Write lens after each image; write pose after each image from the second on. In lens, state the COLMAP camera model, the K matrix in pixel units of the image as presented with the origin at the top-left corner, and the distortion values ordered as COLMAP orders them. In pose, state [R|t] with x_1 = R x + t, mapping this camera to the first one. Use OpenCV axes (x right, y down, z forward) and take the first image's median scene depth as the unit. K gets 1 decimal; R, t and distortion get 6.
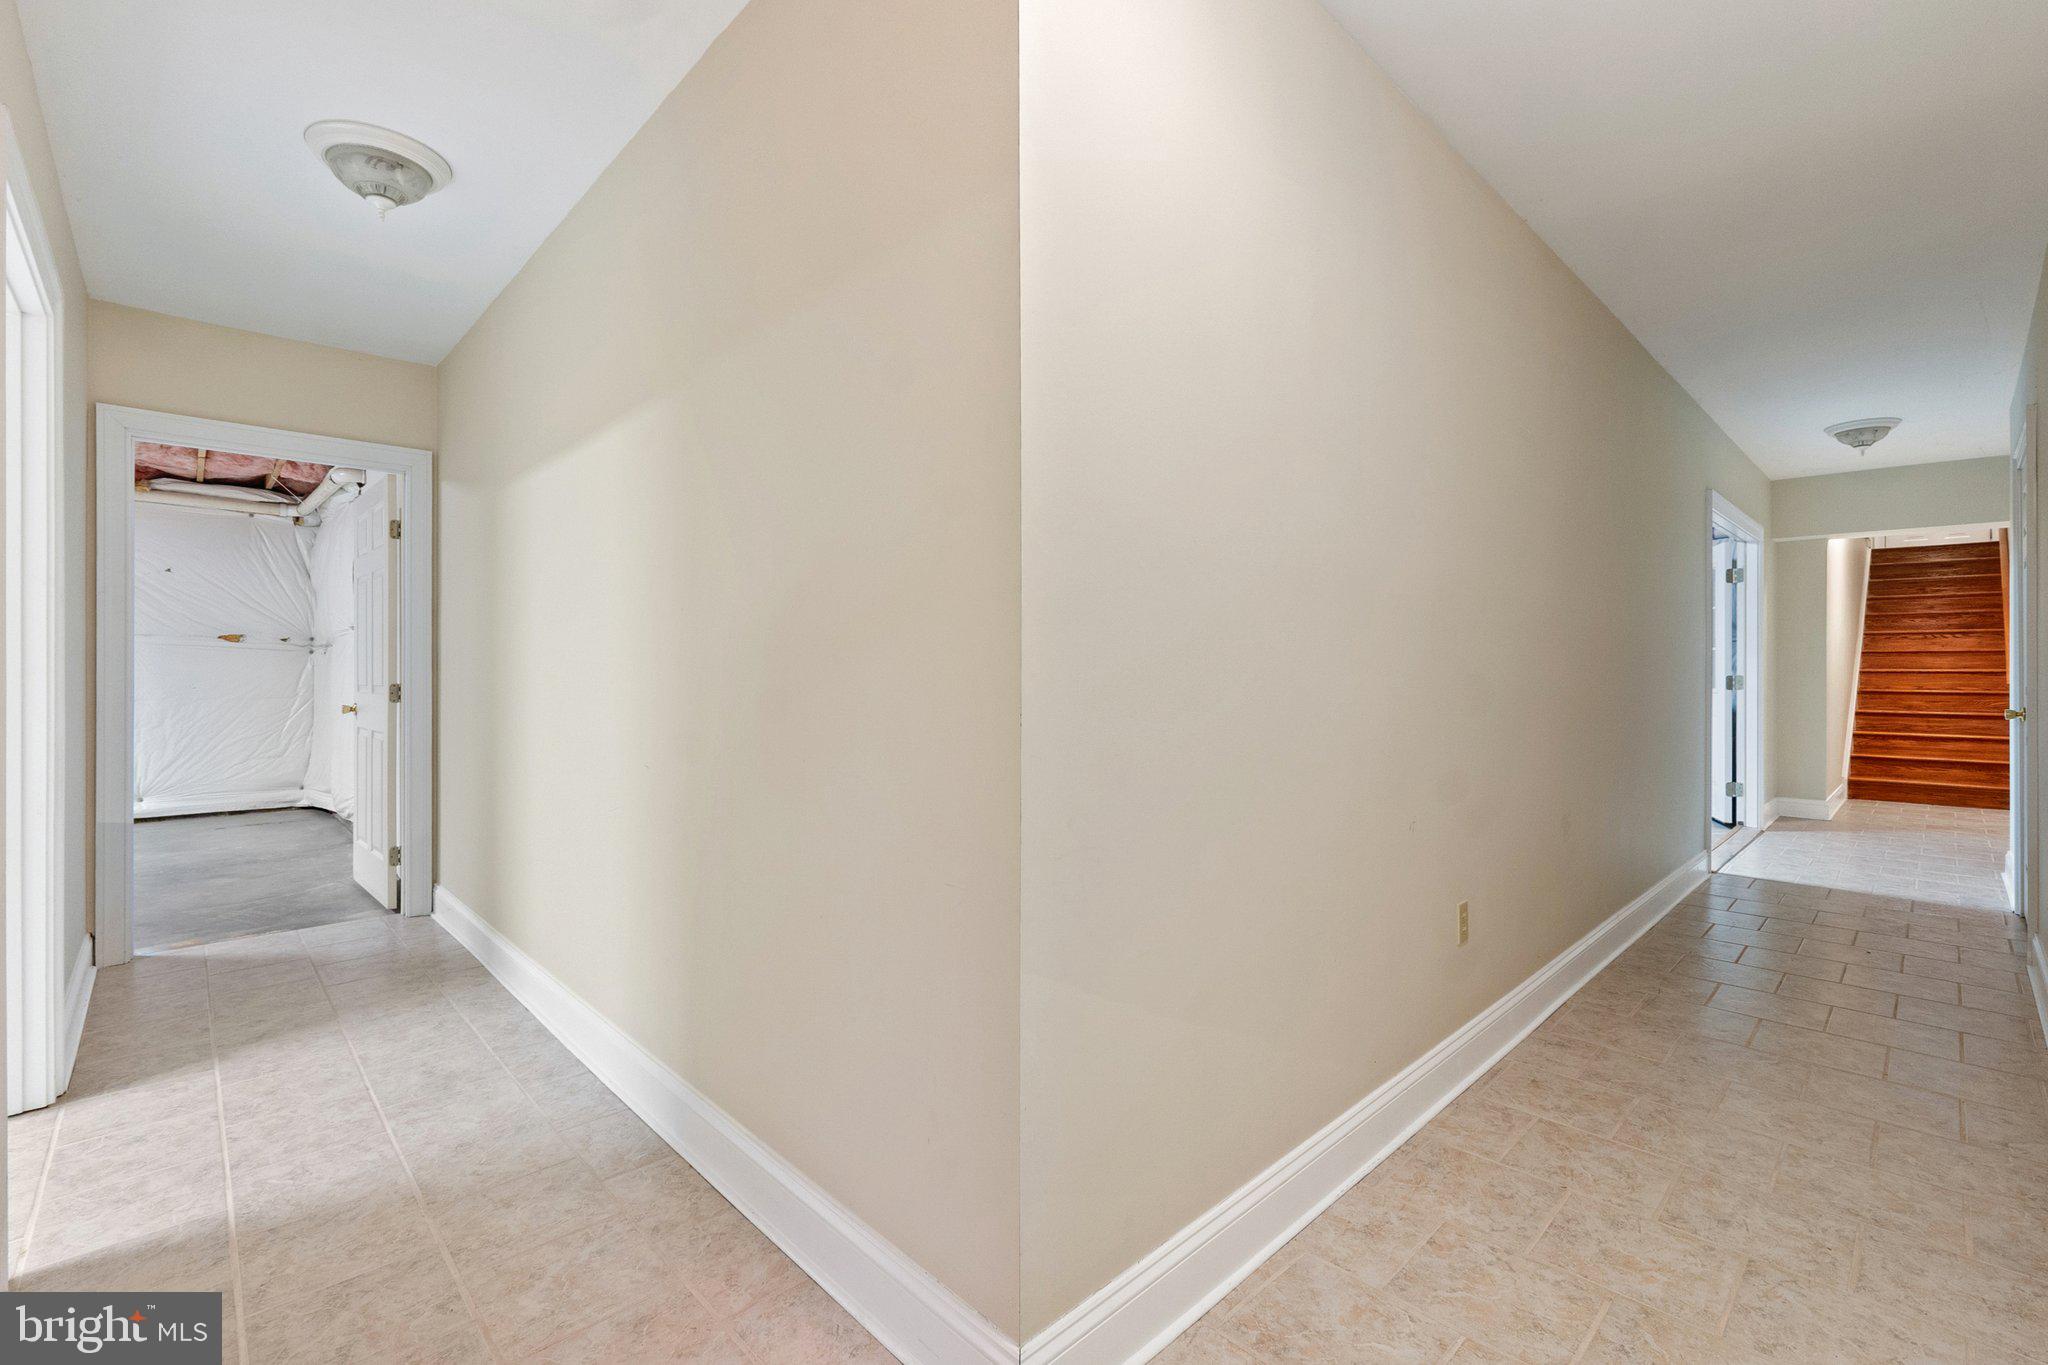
lens RADIAL K [[883.9, 0, 1030.1], [0, 883.9, 676.8], [0, 0, 1]] dist [0.005574, -0.001232]
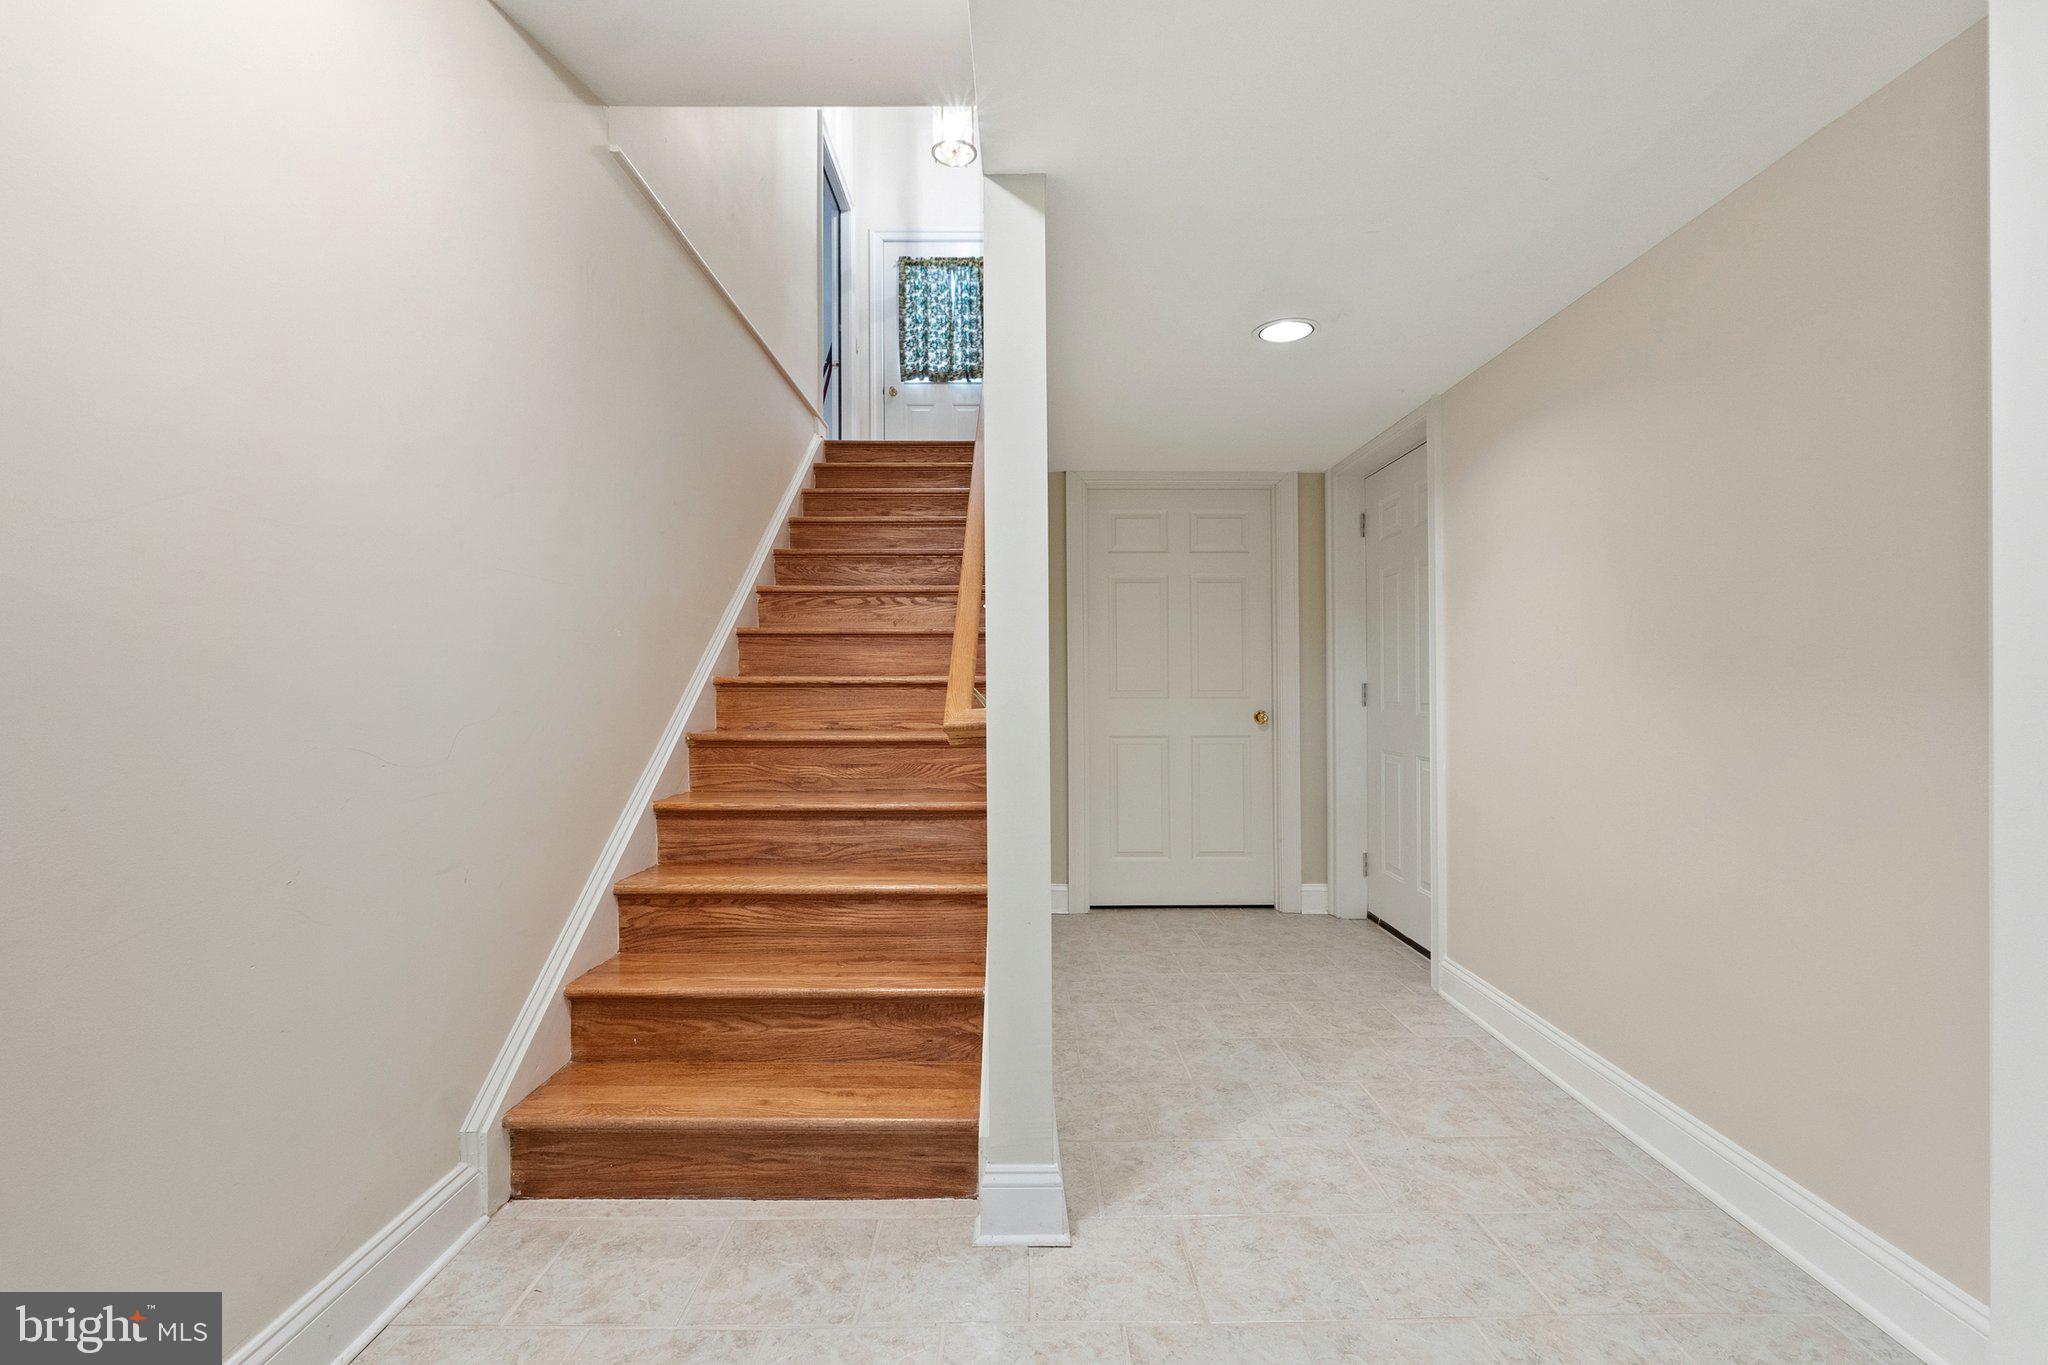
lens RADIAL K [[883.9, 0, 1023.7], [0, 883.9, 689.2], [0, 0, 1]] dist [0.005574, -0.001232]
pose [[0.696795, 0.002534, 0.717266, 0.786970], [0.004109, 0.999963, -0.007524, -0.000240], [-0.717259, 0.008190, 0.696759, 0.679296]]
